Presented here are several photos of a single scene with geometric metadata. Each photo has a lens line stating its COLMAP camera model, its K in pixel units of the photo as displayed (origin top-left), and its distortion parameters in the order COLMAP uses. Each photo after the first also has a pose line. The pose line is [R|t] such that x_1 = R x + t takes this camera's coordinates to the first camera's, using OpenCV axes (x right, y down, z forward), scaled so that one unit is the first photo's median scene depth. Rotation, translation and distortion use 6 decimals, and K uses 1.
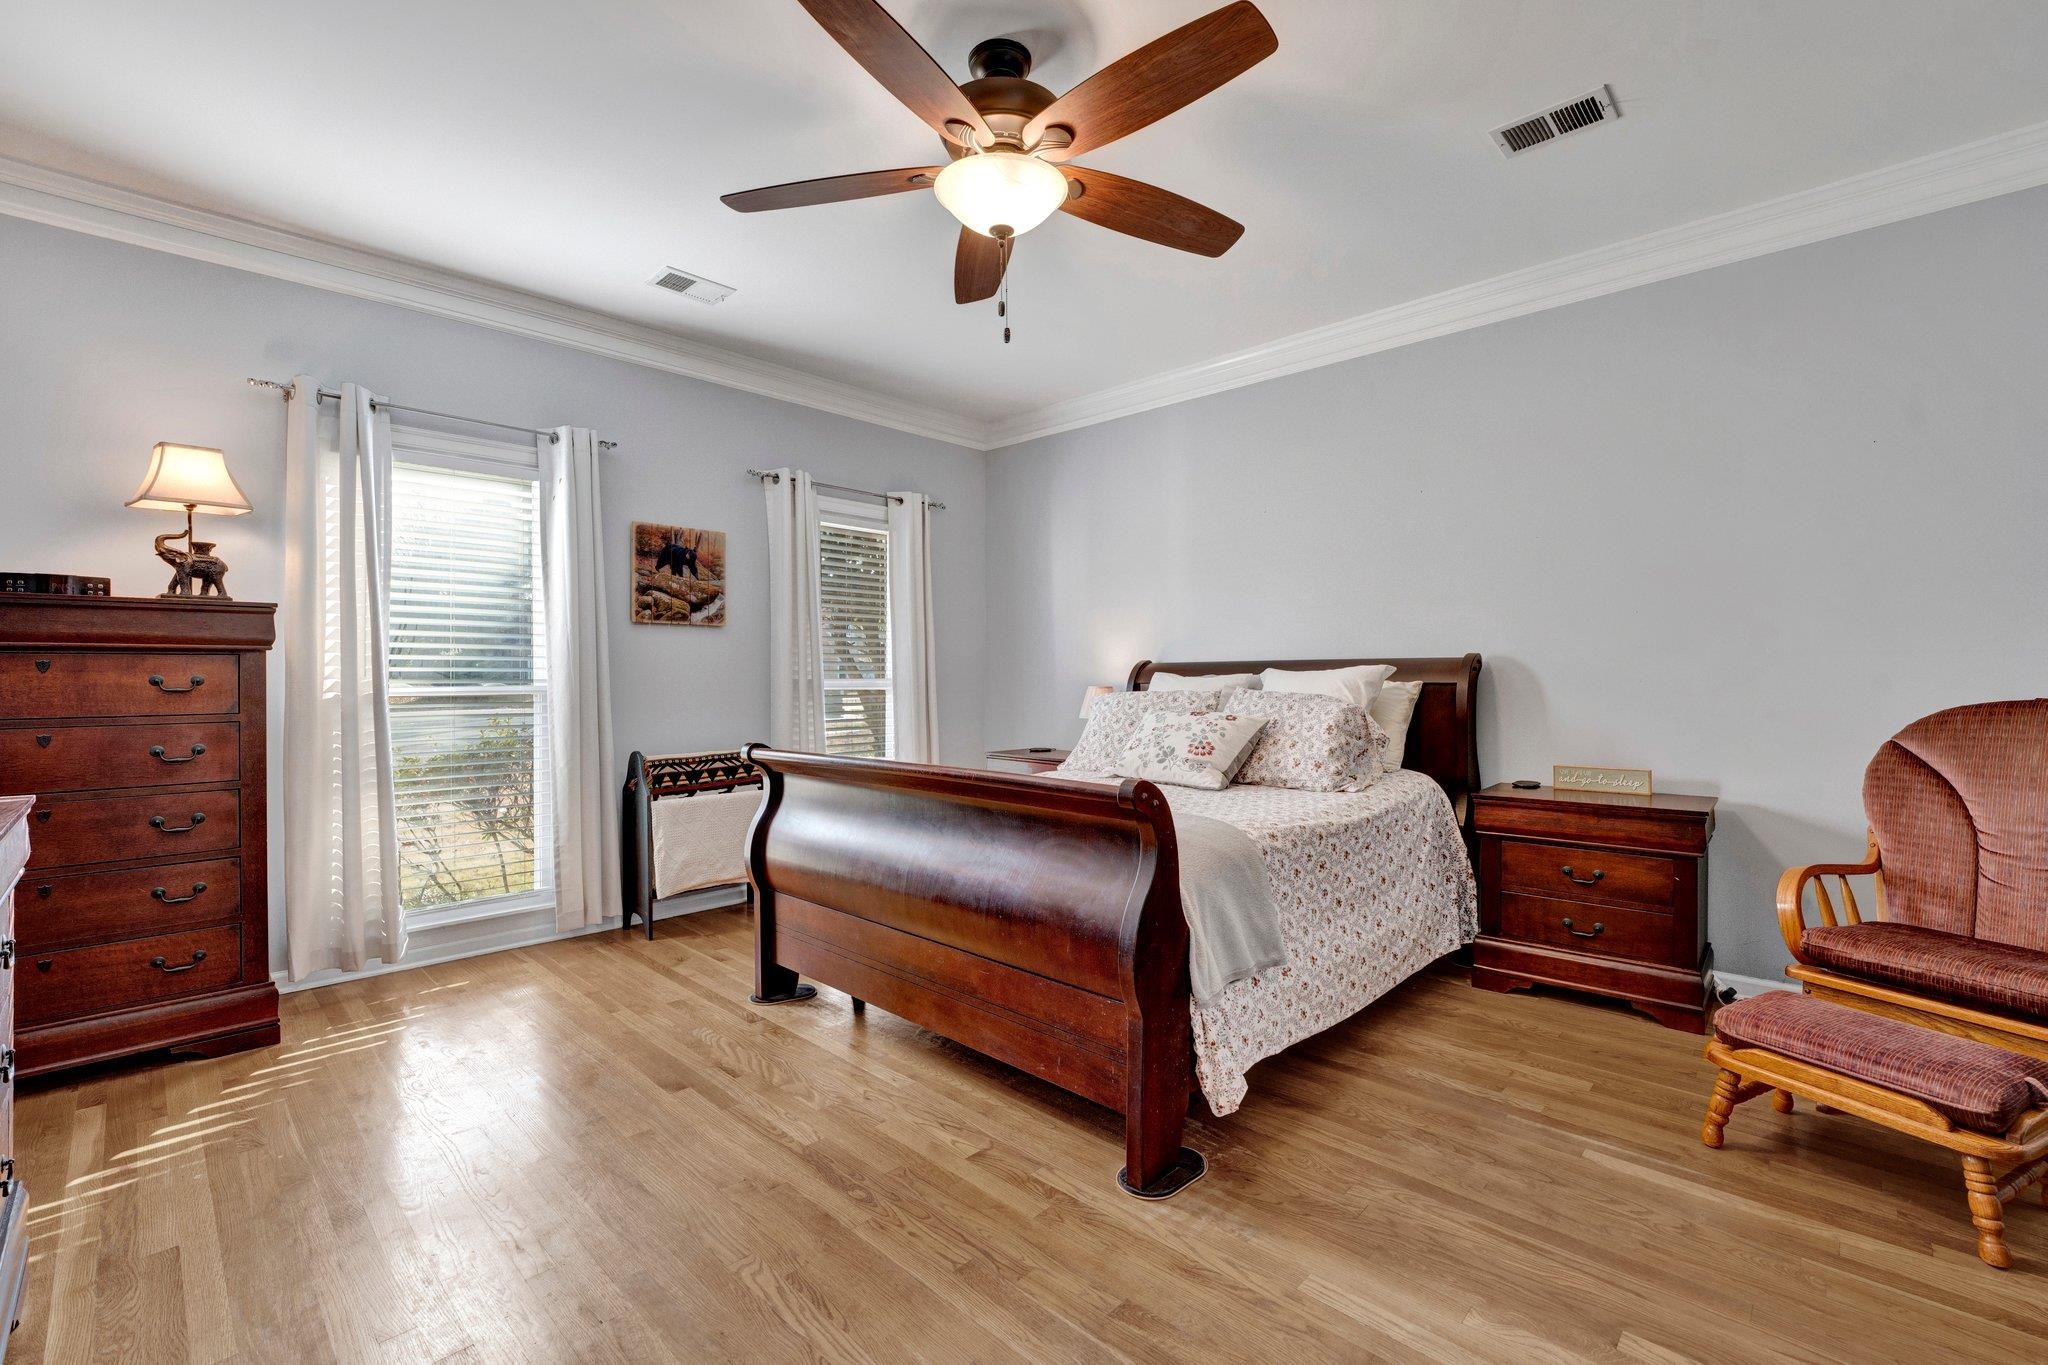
lens RADIAL K [[876.7, 0, 1009.5], [0, 876.7, 680.1], [0, 0, 1]] dist [-0.013471, -0.000061]
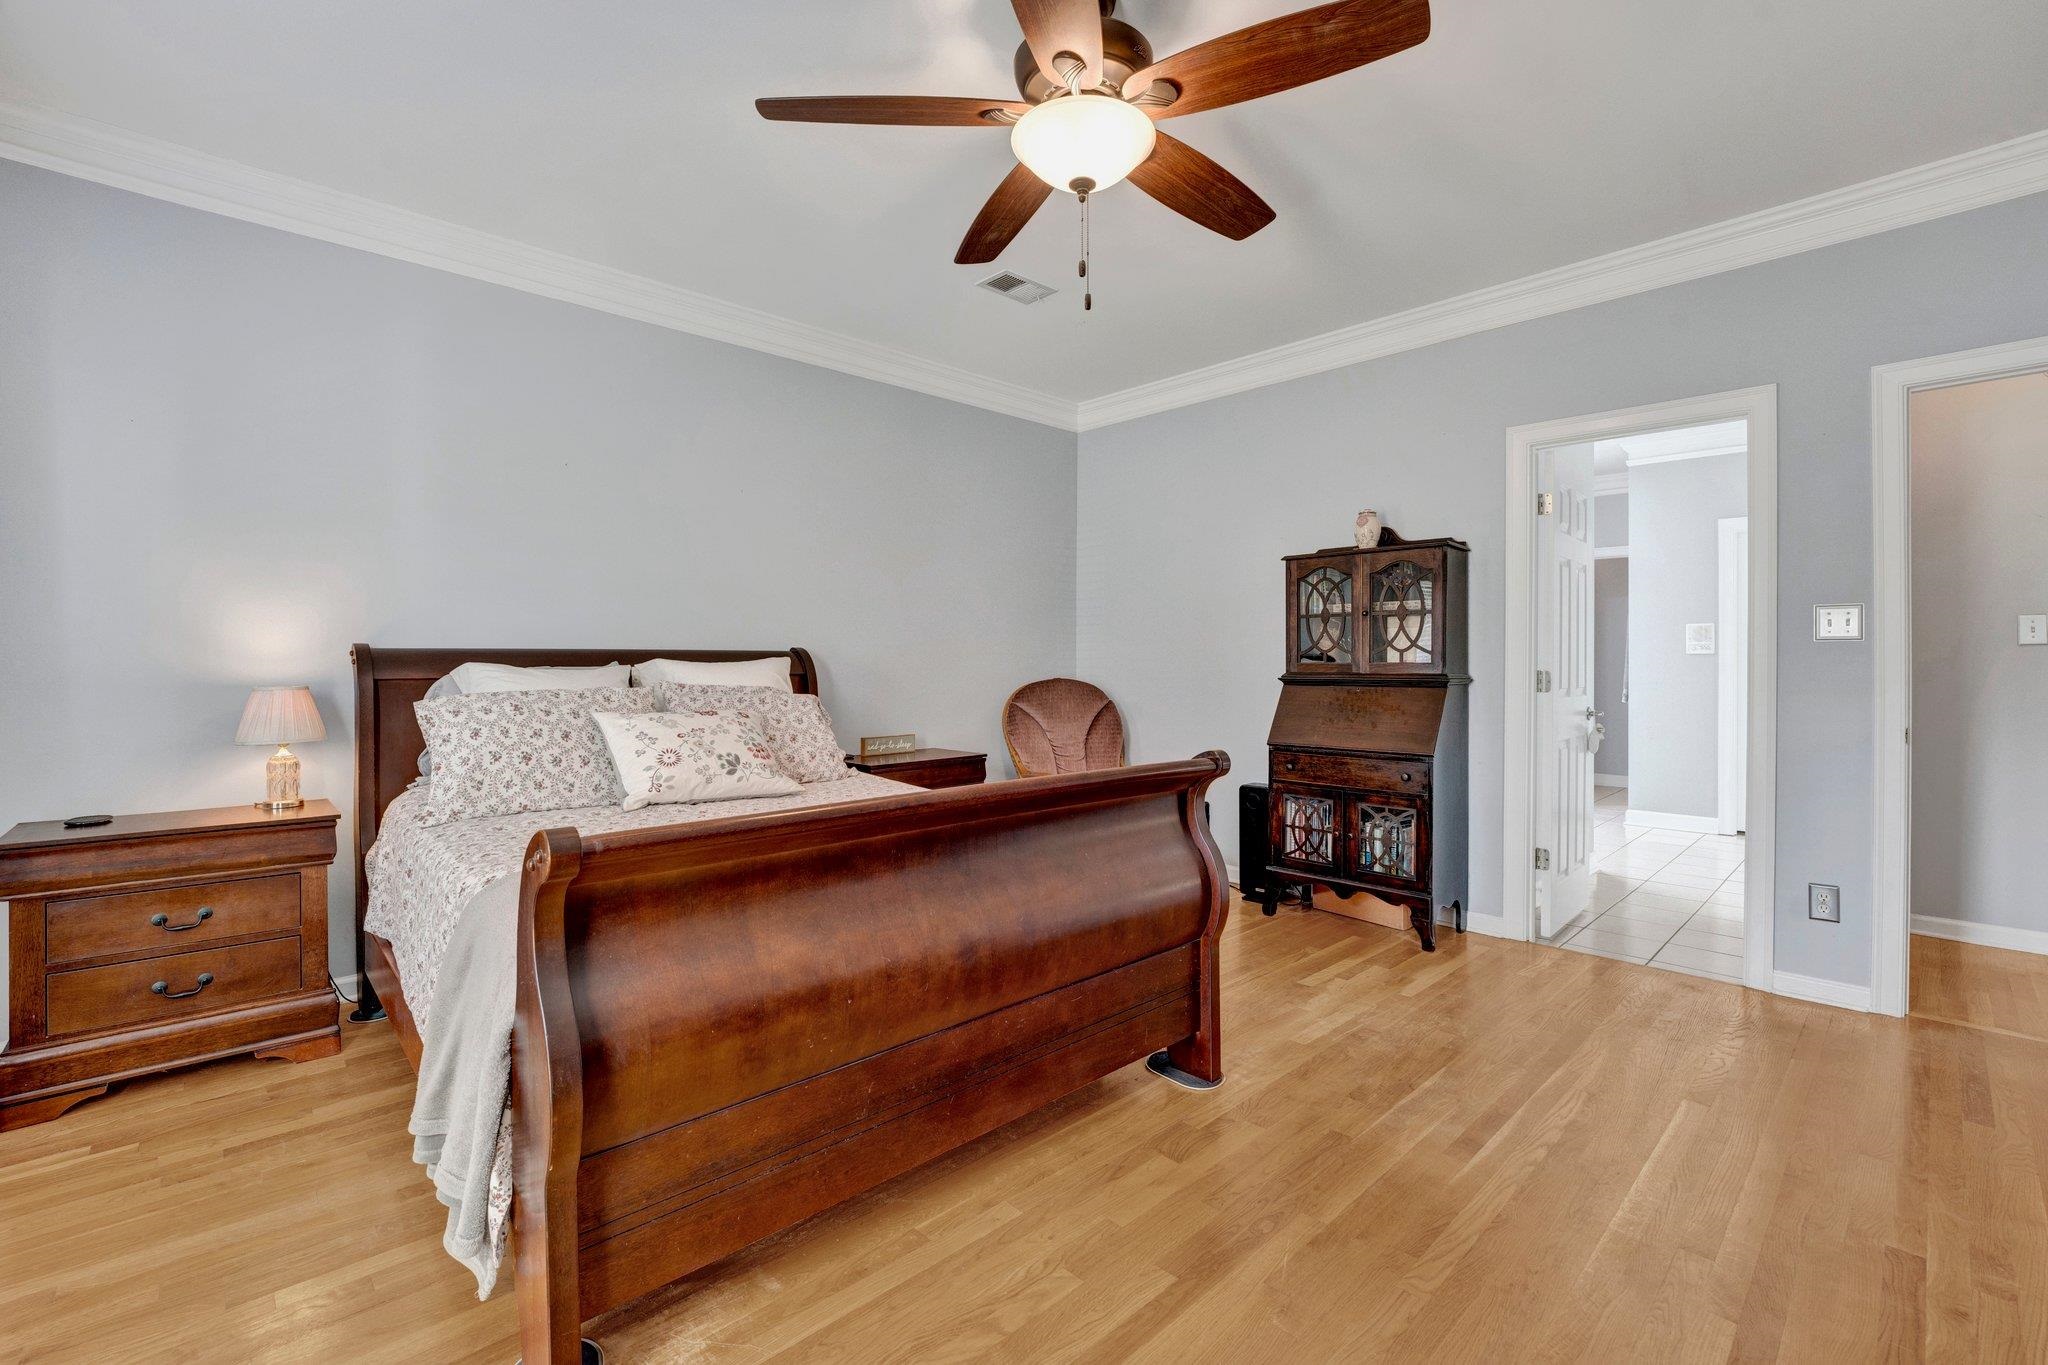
lens RADIAL K [[926.1, 0, 1026.3], [0, 926.1, 666.6], [0, 0, 1]] dist [-0.000890, -0.000067]
pose [[0.021200, -0.000141, 0.999775, -0.933746], [0.013650, 0.999907, -0.000148, -0.001113], [-0.999682, 0.013650, 0.021200, 0.992641]]
